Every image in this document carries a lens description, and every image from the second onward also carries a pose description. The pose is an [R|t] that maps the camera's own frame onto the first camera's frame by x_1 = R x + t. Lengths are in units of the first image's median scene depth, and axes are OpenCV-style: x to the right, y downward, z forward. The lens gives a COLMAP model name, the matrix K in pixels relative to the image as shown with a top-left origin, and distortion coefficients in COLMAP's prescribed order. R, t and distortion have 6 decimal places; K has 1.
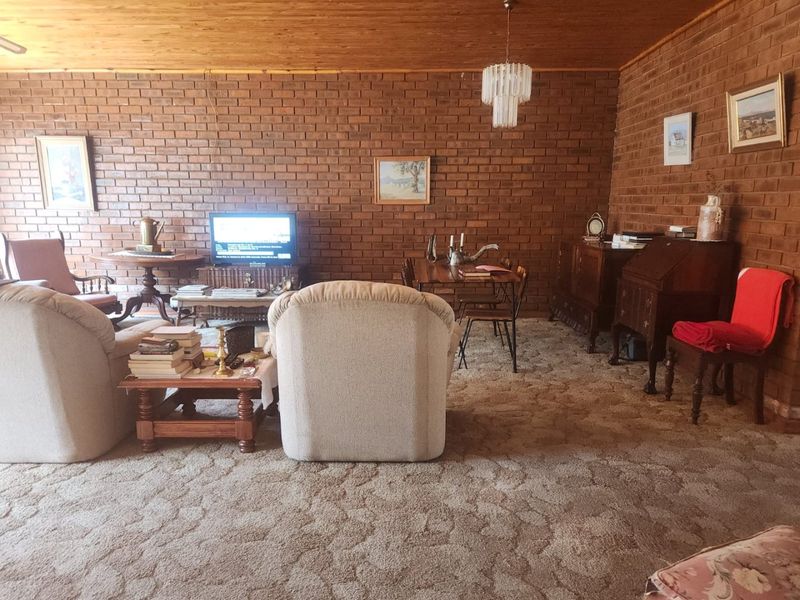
lens RADIAL K [[541.6, 0, 395.1], [0, 541.6, 296.6], [0, 0, 1]] dist [0.060845, -0.046163]
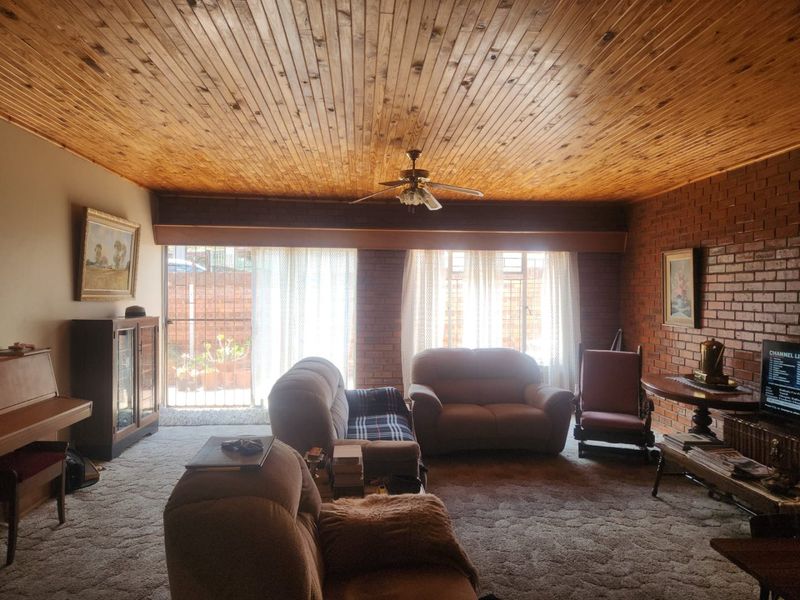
lens RADIAL K [[541.6, 0, 399.2], [0, 541.6, 302.7], [0, 0, 1]] dist [0.060845, -0.046163]
pose [[0.088846, 0.010603, -0.995989, 0.293748], [-0.185248, 0.982673, -0.006064, -0.102962], [0.978667, 0.185043, 0.089271, 0.447179]]
